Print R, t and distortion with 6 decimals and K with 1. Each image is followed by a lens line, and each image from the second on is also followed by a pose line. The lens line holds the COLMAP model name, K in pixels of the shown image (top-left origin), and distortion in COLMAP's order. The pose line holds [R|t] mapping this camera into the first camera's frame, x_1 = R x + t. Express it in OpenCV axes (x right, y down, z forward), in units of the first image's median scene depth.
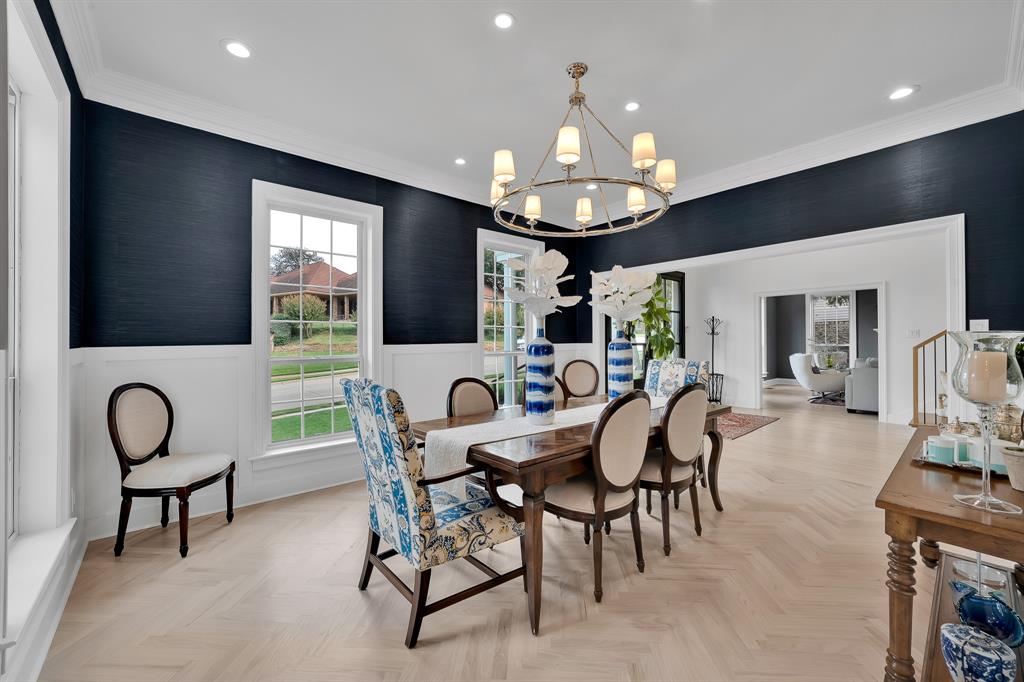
lens RADIAL K [[397.3, 0, 512.0], [0, 397.3, 341.0], [0, 0, 1]] dist [0.000438, 0.000093]
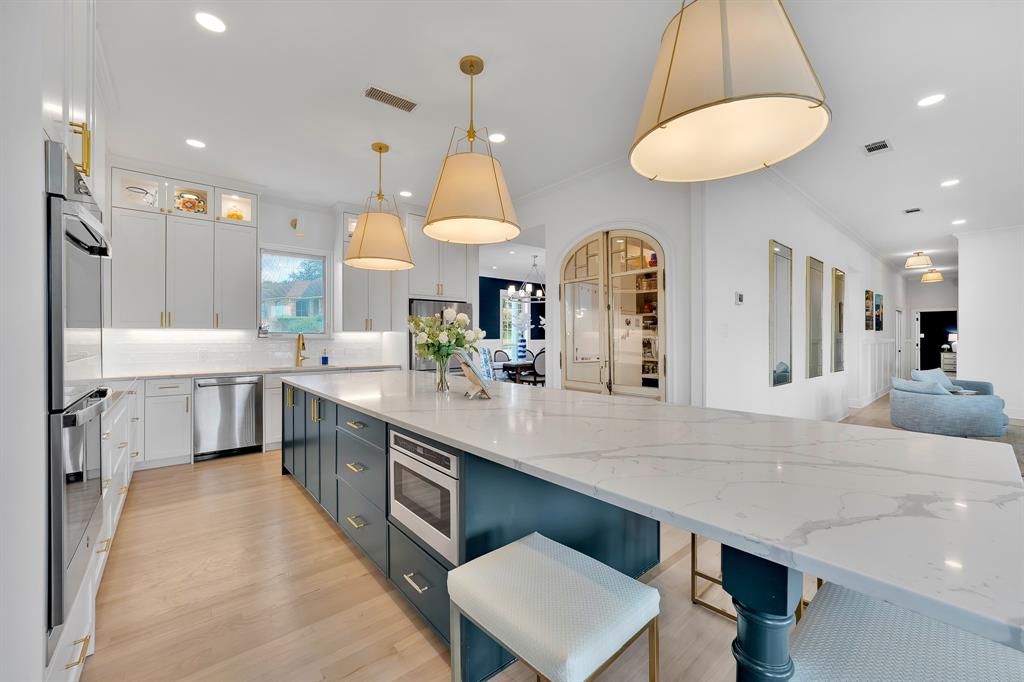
lens RADIAL K [[397.3, 0, 512.0], [0, 397.3, 341.0], [0, 0, 1]] dist [0.000438, 0.000093]
pose [[0.999806, 0.005710, -0.018860, 0.047691], [-0.005601, 0.999967, 0.005839, 0.002430], [0.018893, -0.005732, 0.999805, -2.591687]]
